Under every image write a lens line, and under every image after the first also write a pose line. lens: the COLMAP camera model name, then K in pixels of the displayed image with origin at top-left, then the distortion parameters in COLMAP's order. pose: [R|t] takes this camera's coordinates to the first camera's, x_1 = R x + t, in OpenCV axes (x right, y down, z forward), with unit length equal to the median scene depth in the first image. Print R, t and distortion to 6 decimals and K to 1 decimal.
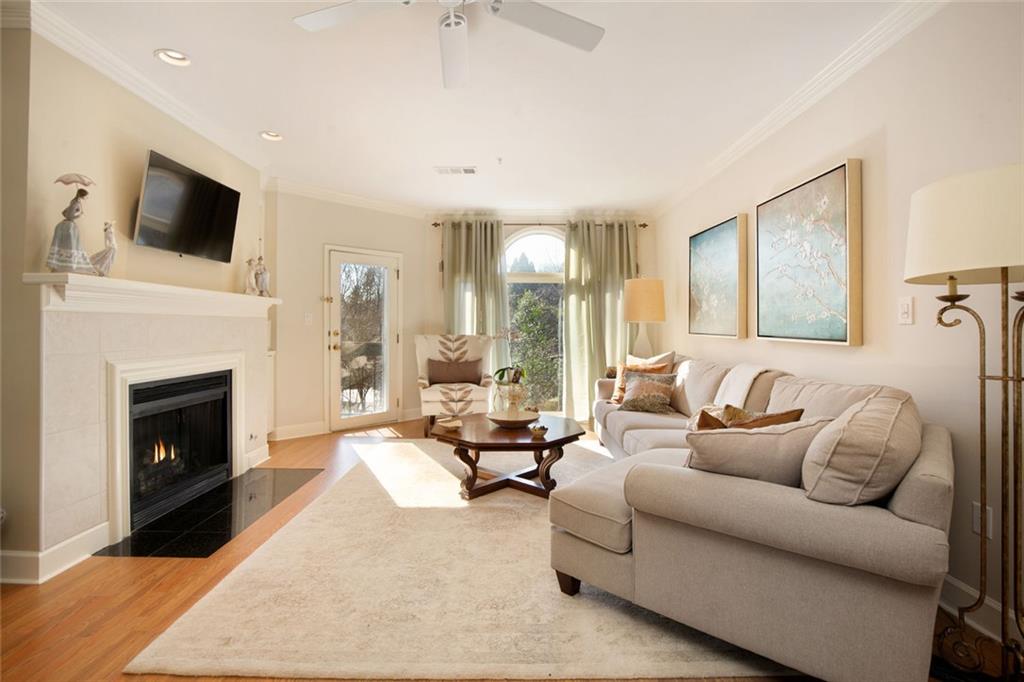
lens RADIAL K [[483.3, 0, 519.0], [0, 483.3, 318.6], [0, 0, 1]] dist [-0.024296, 0.000649]
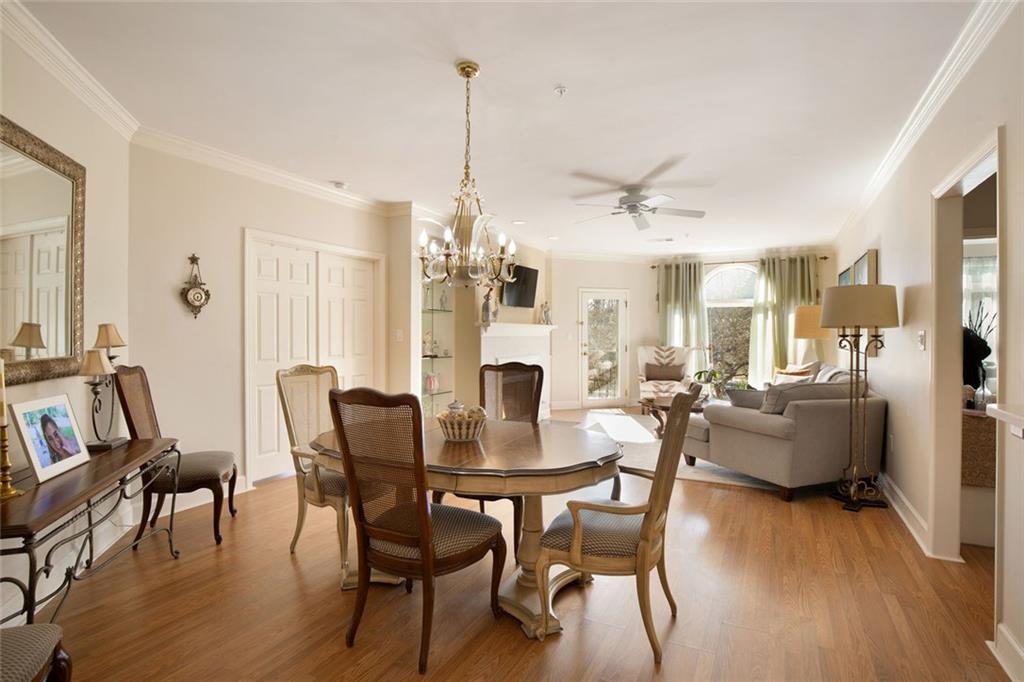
lens RADIAL K [[525.0, 0, 528.4], [0, 525.0, 338.9], [0, 0, 1]] dist [-0.002737, -0.000467]
pose [[0.896292, 0.004137, -0.443445, 0.292682], [0.006804, 0.999711, 0.023078, -0.042288], [0.443412, -0.023701, 0.896004, -0.859698]]
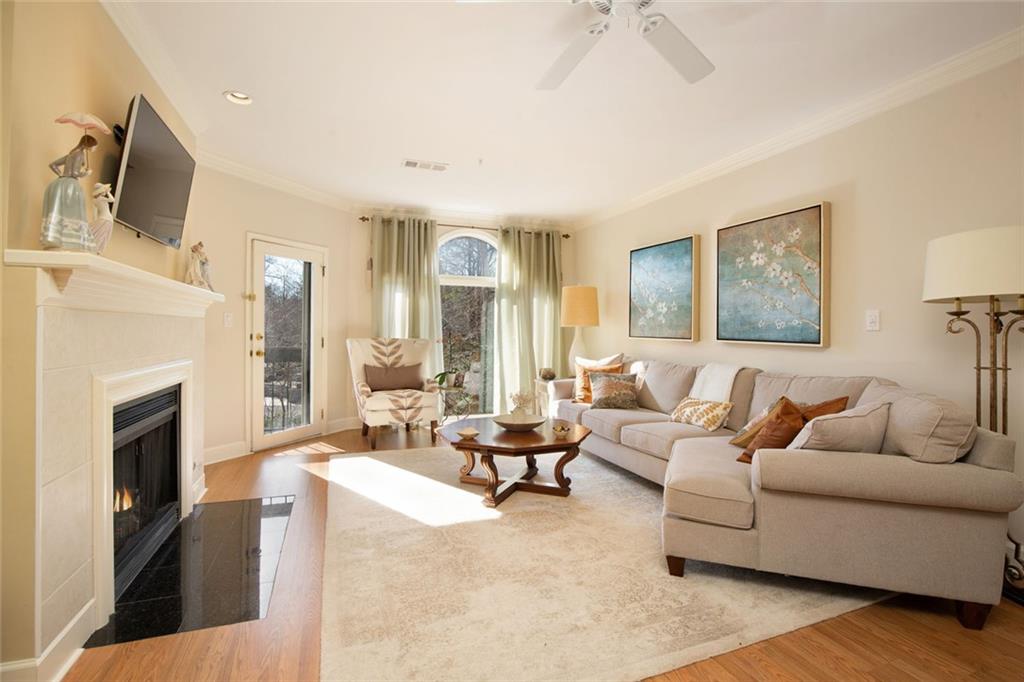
lens RADIAL K [[478.5, 0, 523.4], [0, 478.5, 320.9], [0, 0, 1]] dist [-0.022909, 0.000670]
pose [[0.933502, 0.010925, 0.358407, -0.350405], [-0.010714, 0.999939, -0.002577, -0.000870], [-0.358413, -0.001435, 0.933562, 0.065249]]
